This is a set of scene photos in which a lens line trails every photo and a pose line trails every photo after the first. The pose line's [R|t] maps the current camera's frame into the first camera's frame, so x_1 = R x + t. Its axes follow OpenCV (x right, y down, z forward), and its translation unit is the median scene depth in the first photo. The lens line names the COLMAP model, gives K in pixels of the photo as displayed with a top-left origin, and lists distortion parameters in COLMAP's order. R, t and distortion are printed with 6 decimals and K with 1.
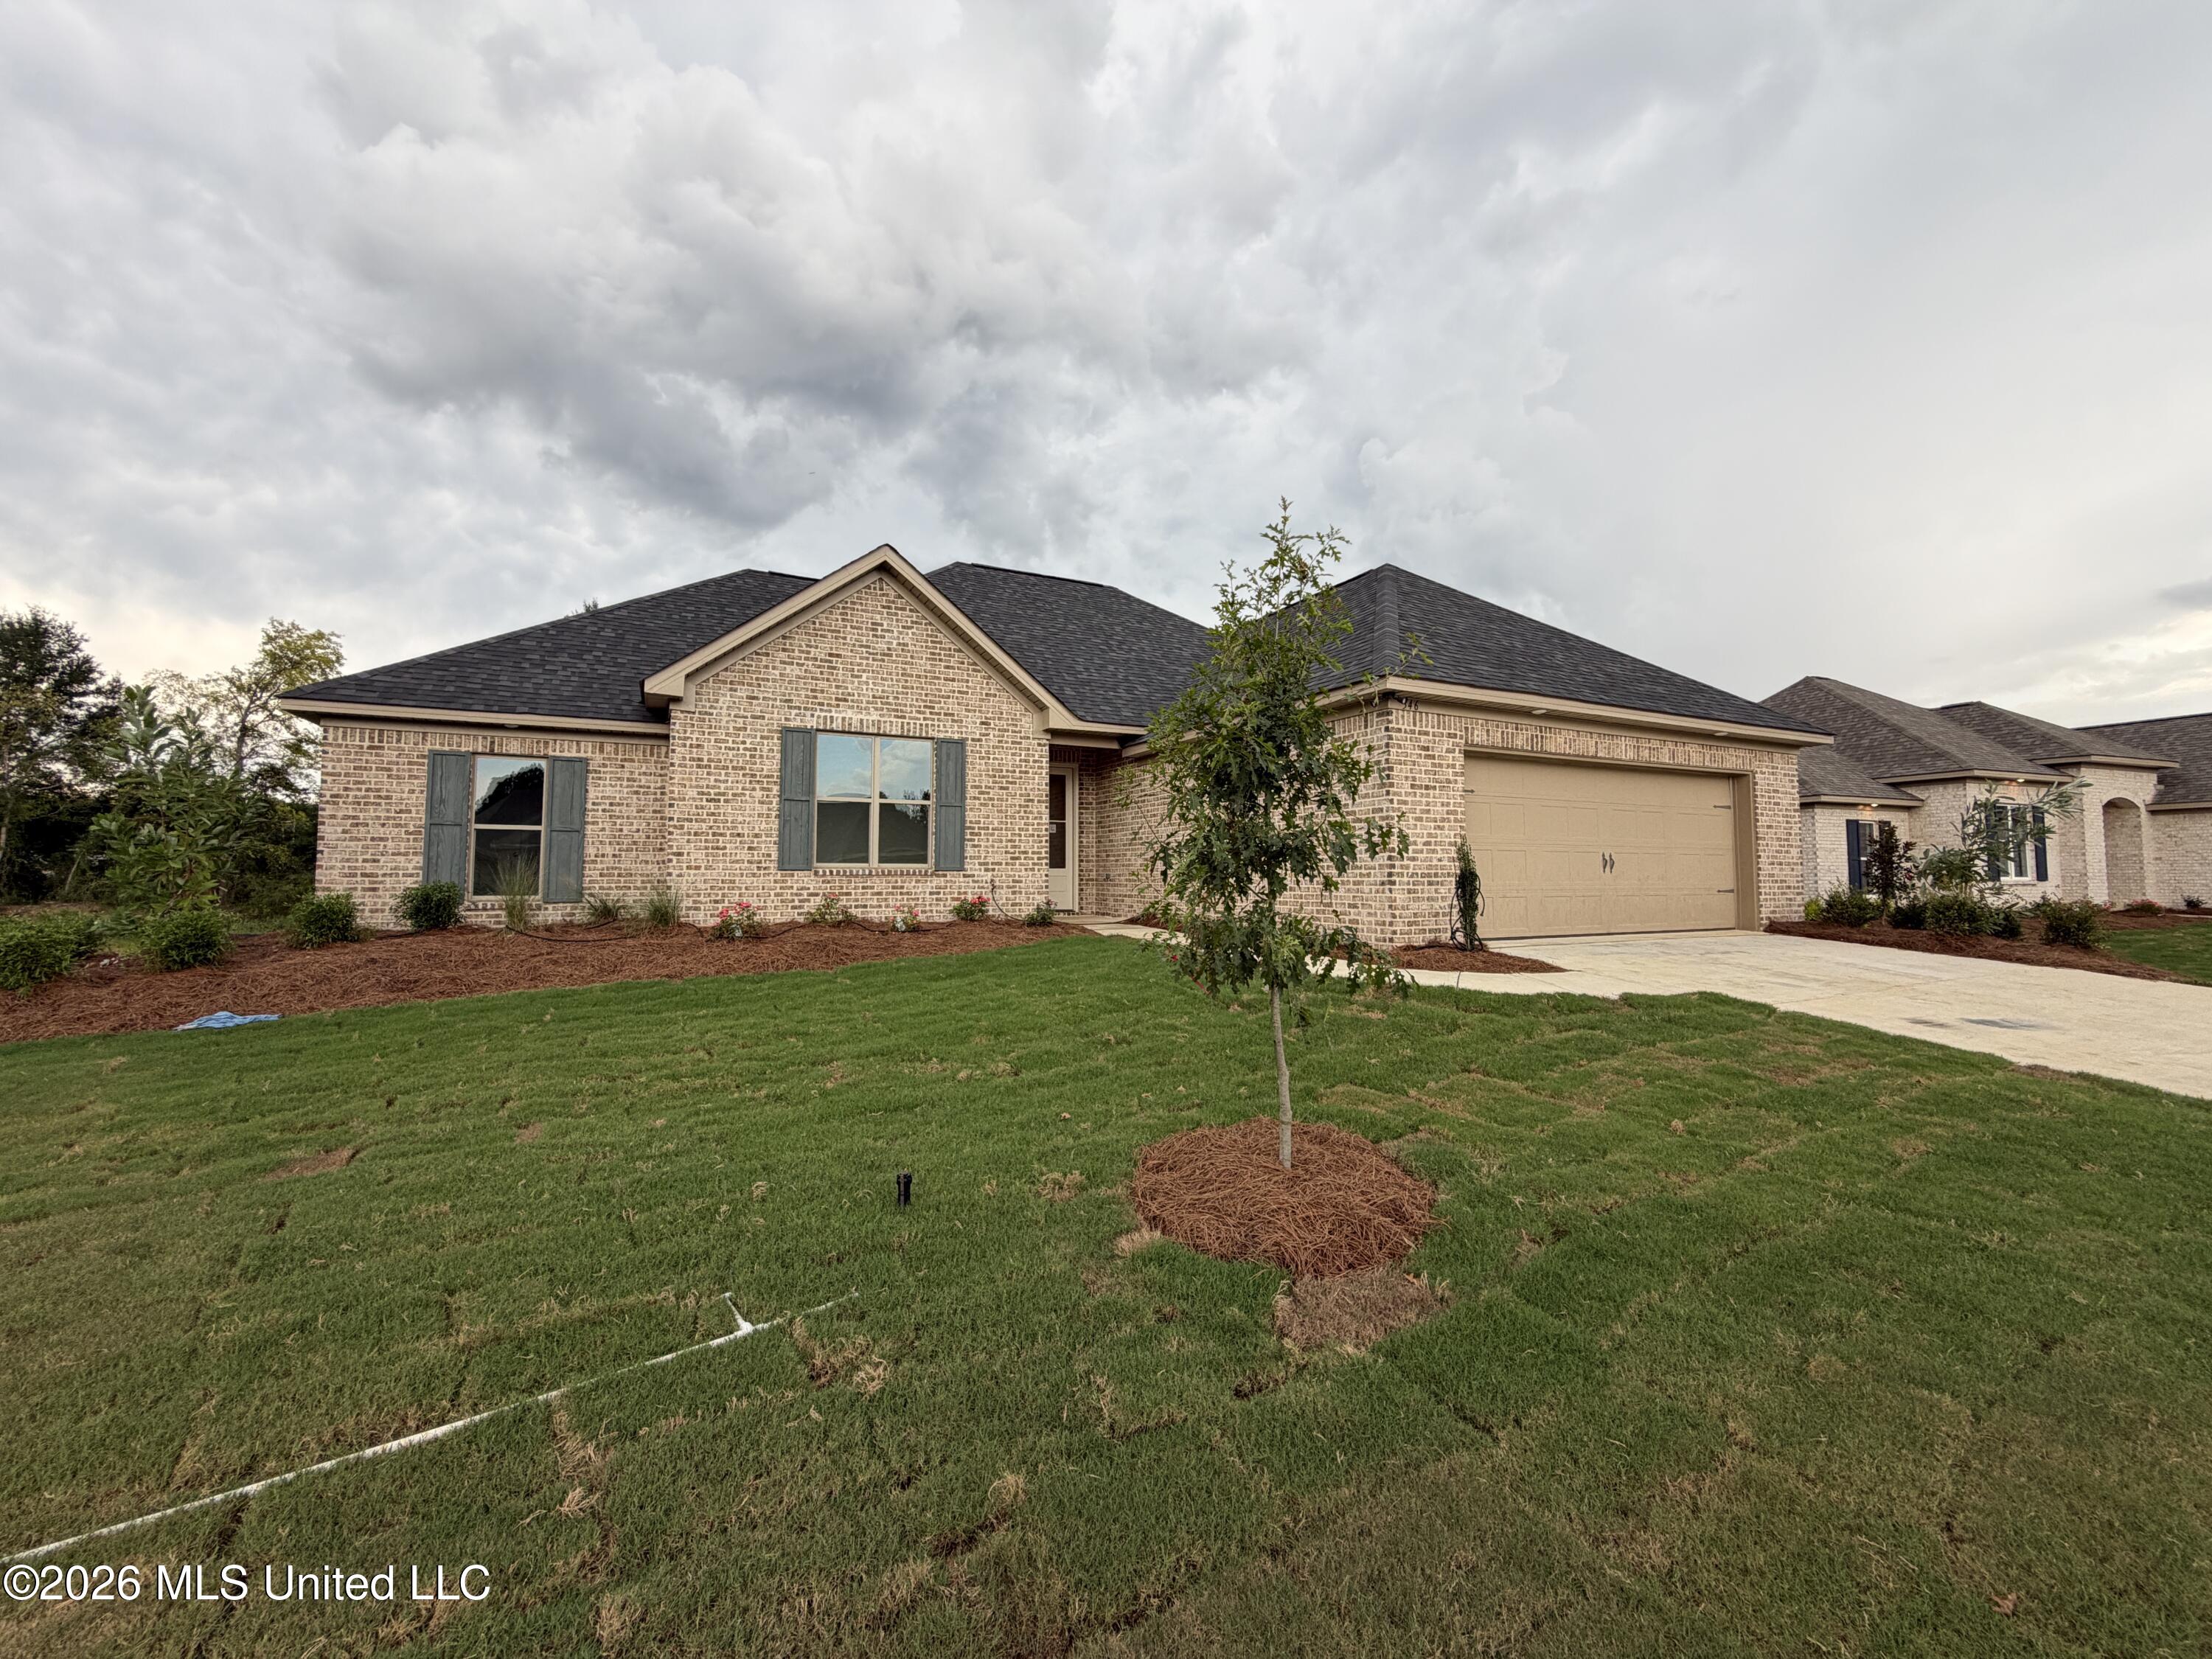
lens RADIAL K [[882.1, 0, 1097.7], [0, 882.1, 828.5], [0, 0, 1]] dist [-0.001851, 0.000462]
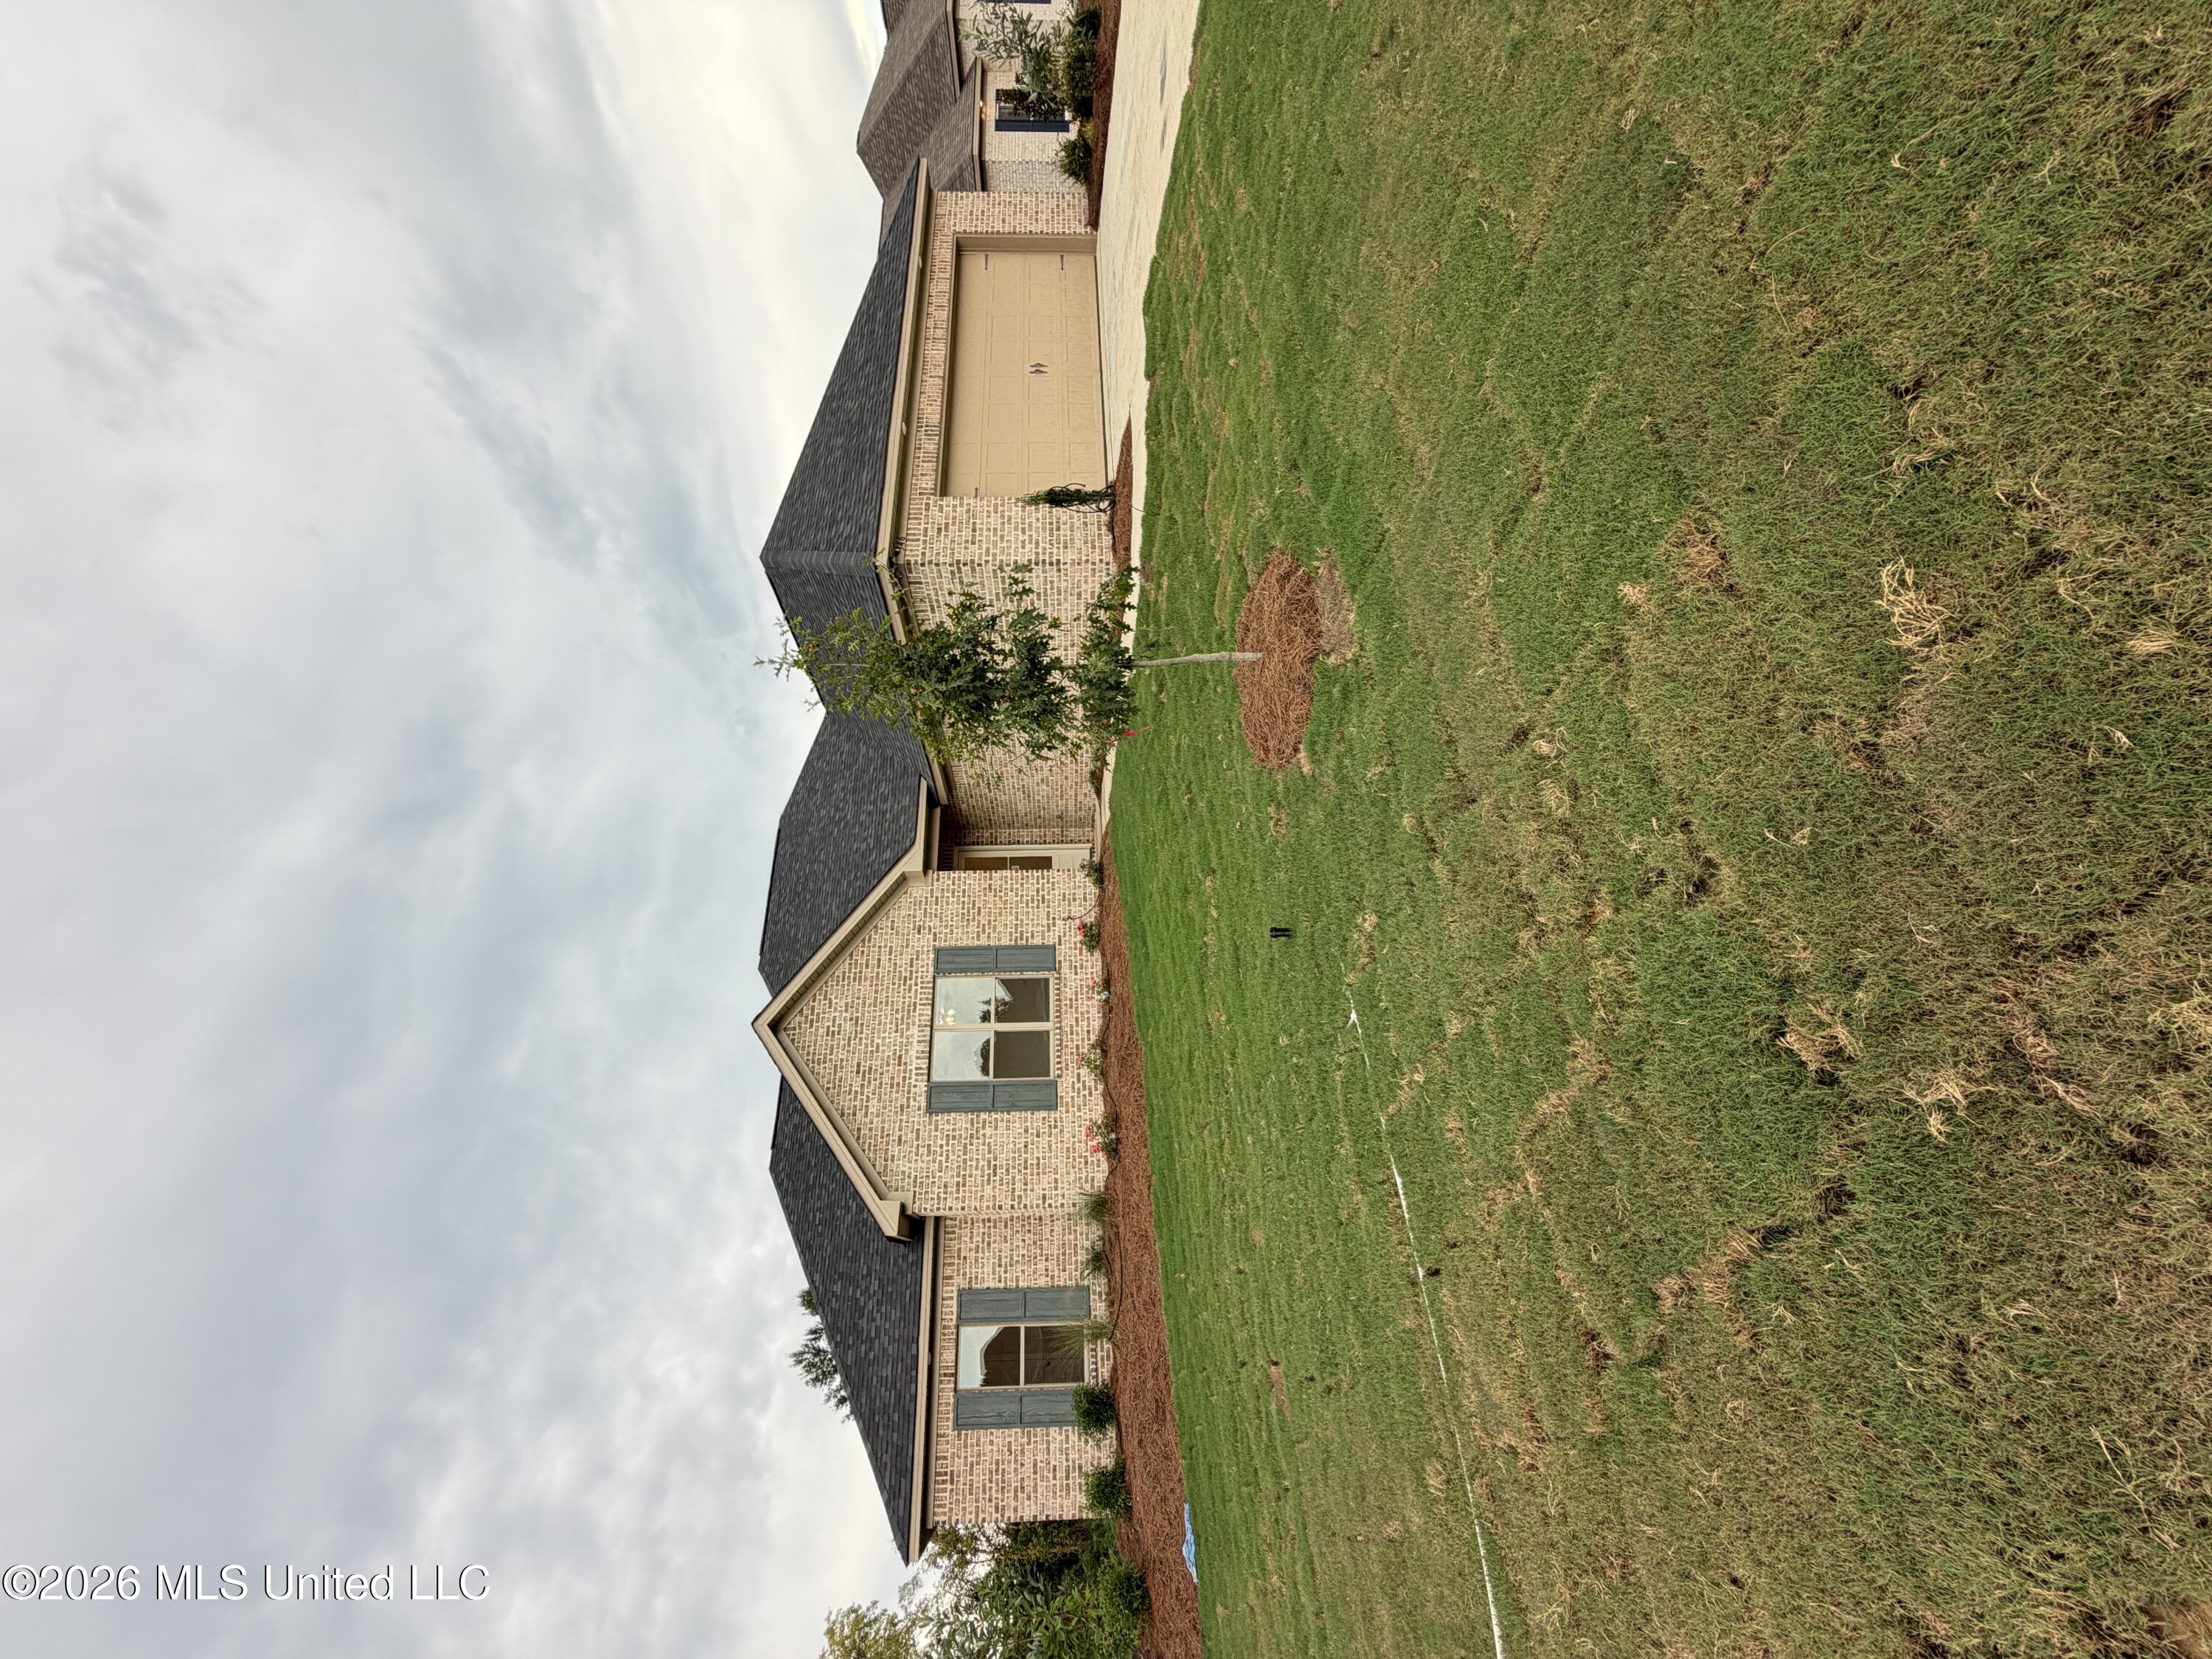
lens RADIAL K [[882.1, 0, 1097.7], [0, 882.1, 828.5], [0, 0, 1]] dist [-0.001851, 0.000462]
pose [[-0.017259, -0.999771, 0.012666, -0.023028], [0.995412, -0.015989, 0.094335, -0.001107], [-0.094111, 0.014237, 0.995460, -0.115892]]
